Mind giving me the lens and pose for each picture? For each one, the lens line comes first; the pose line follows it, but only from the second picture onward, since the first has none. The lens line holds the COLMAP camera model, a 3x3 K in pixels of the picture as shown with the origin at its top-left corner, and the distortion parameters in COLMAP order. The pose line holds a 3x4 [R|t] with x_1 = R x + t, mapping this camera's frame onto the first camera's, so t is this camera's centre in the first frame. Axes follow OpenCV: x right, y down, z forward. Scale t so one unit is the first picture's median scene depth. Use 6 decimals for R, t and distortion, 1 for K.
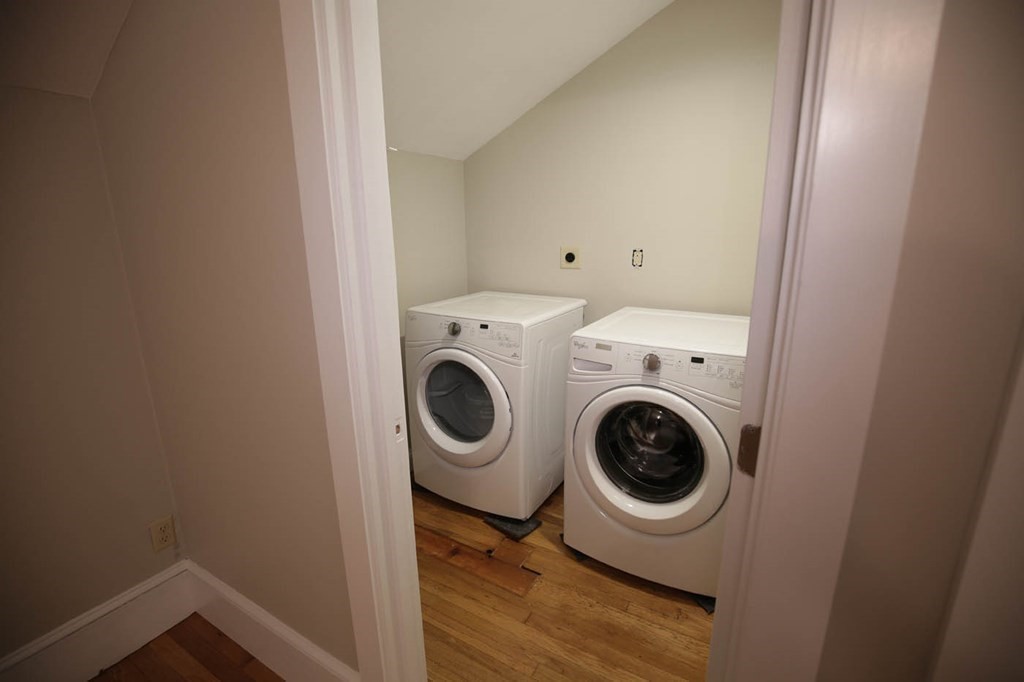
lens RADIAL K [[469.6, 0, 510.1], [0, 469.6, 345.6], [0, 0, 1]] dist [-0.030483, 0.002365]
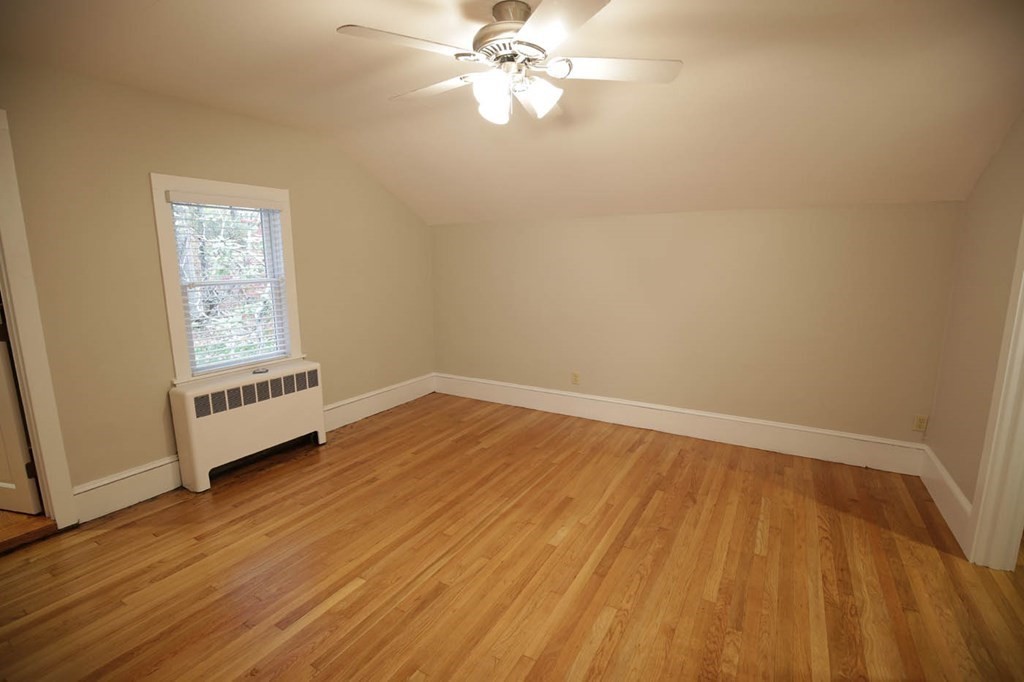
lens RADIAL K [[469.6, 0, 508.8], [0, 469.6, 341.9], [0, 0, 1]] dist [-0.030483, 0.002365]
pose [[-0.021944, 0.176197, -0.984110, 0.993848], [-0.241504, 0.954262, 0.176238, 0.154794], [0.970152, 0.241534, 0.021612, -0.702594]]
